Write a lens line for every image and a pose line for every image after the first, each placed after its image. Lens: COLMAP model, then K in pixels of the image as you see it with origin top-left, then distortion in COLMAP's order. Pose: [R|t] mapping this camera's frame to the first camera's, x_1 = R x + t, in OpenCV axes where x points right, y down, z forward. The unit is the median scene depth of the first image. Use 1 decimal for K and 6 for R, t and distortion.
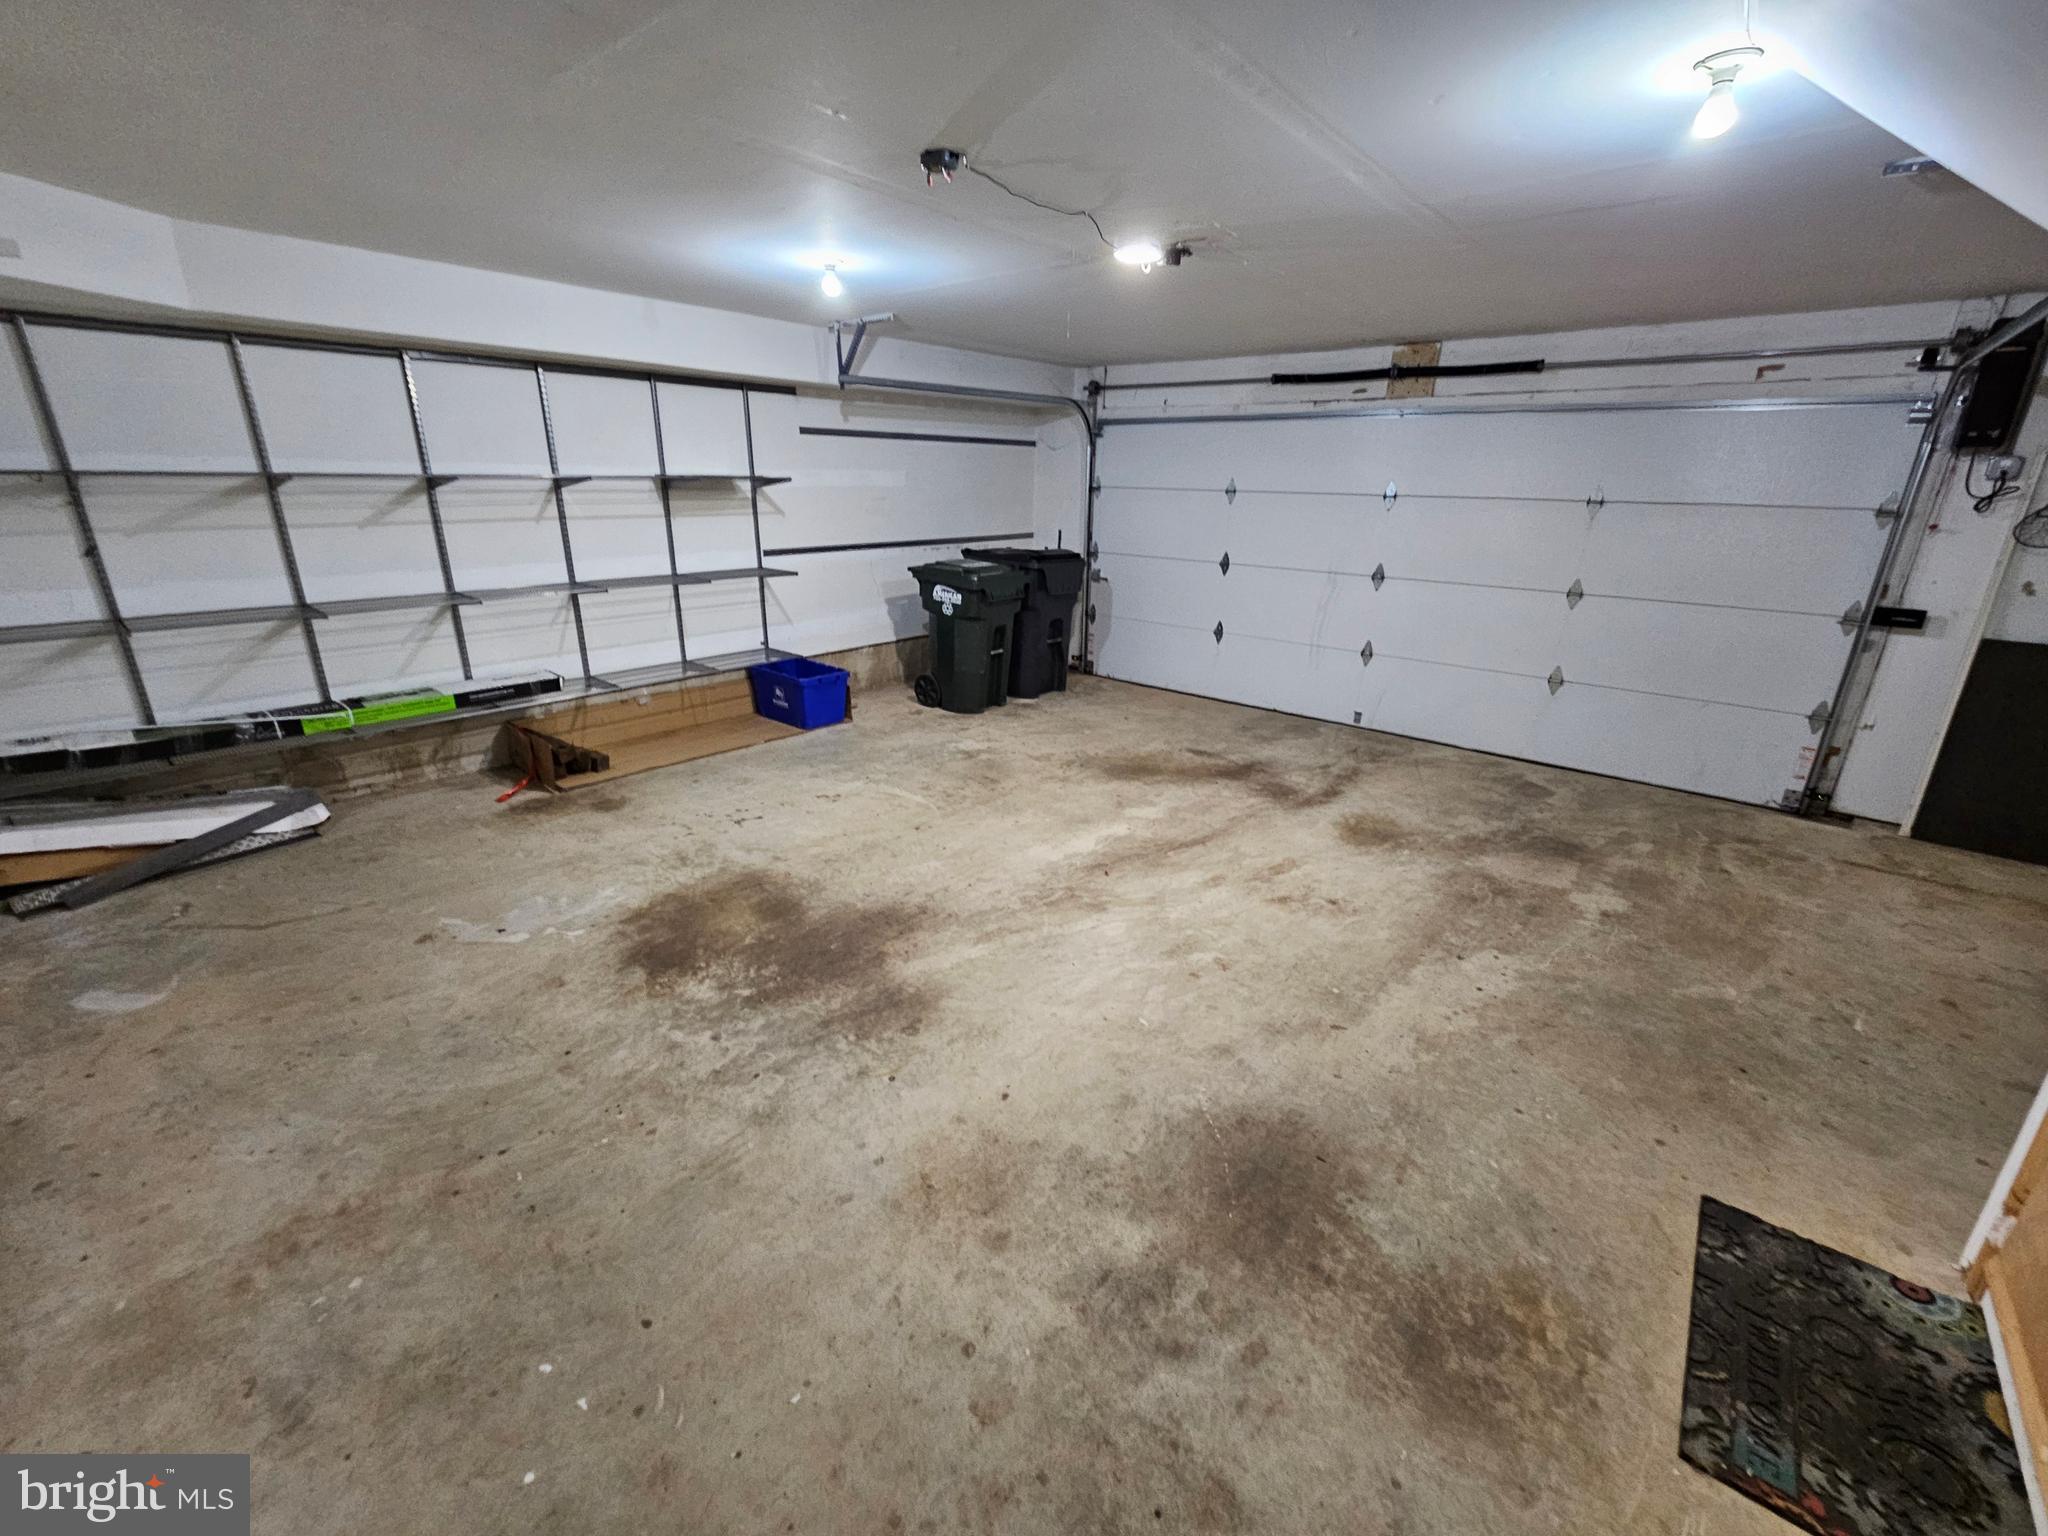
lens RADIAL K [[840.5, 0, 1034.4], [0, 840.5, 764.5], [0, 0, 1]] dist [-0.001000, 0.000181]
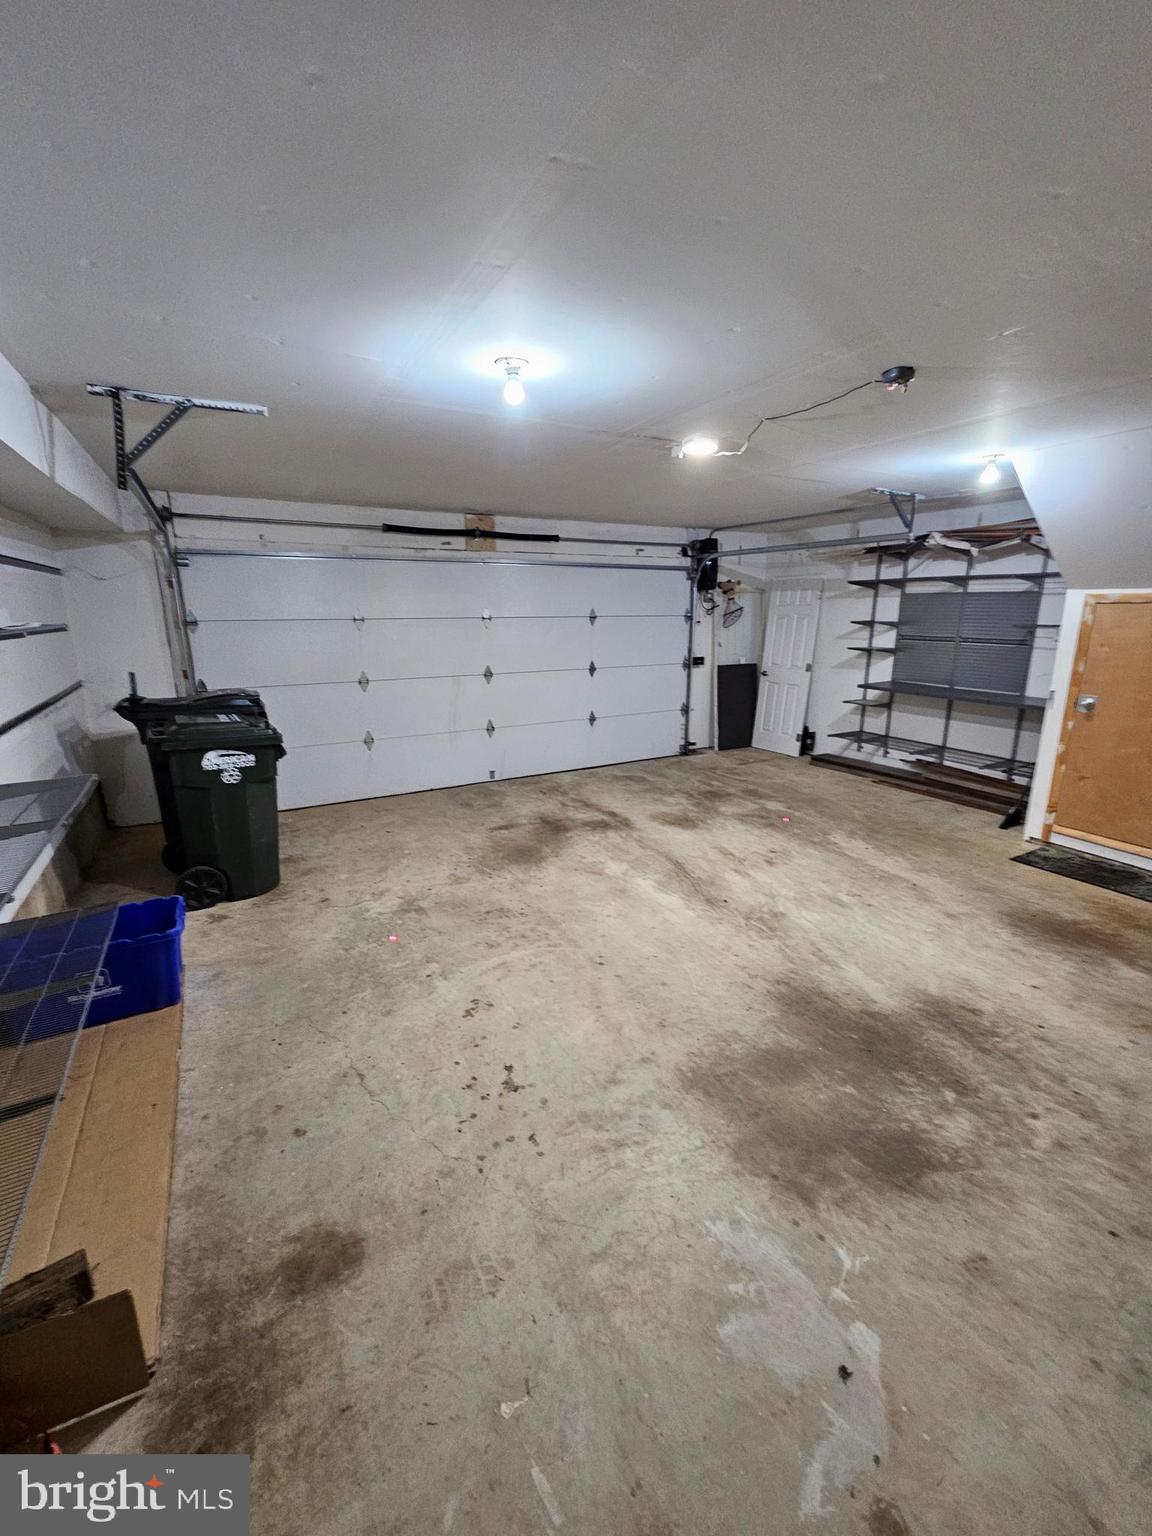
lens RADIAL K [[630.4, 0, 579.6], [0, 630.4, 769.6], [0, 0, 1]] dist [-0.001000, 0.000181]
pose [[0.358860, -0.251511, 0.898867, -0.712326], [0.313307, 0.939598, 0.137824, -0.232947], [-0.879237, 0.232161, 0.415984, 0.629463]]
